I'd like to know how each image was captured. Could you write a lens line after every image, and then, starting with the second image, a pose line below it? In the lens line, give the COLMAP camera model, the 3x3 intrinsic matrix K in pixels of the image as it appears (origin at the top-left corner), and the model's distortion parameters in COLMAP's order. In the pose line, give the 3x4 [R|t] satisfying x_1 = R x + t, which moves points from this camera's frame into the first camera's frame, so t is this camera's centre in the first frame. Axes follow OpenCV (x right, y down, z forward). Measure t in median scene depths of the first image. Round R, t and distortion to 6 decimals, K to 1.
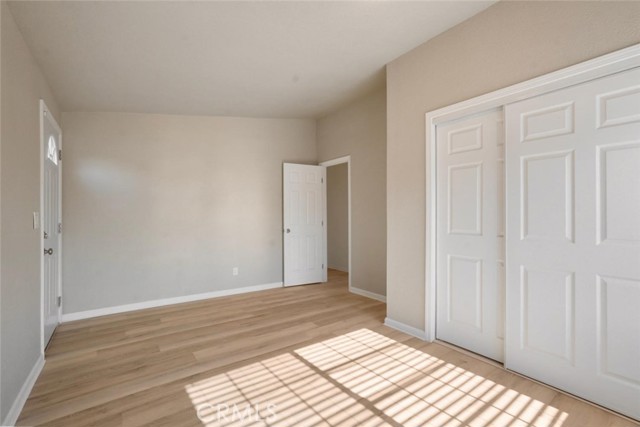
lens RADIAL K [[283.5, 0, 320.2], [0, 283.5, 218.2], [0, 0, 1]] dist [-0.010040, 0.002283]
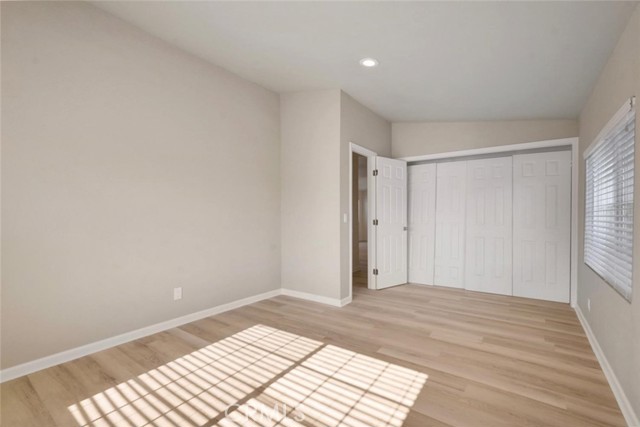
lens RADIAL K [[283.5, 0, 321.2], [0, 283.5, 215.2], [0, 0, 1]] dist [-0.010040, 0.002283]
pose [[0.308763, -0.009151, -0.951095, 0.913720], [0.010019, 0.999930, -0.006368, -0.007359], [0.951086, -0.007562, 0.308833, 0.658826]]
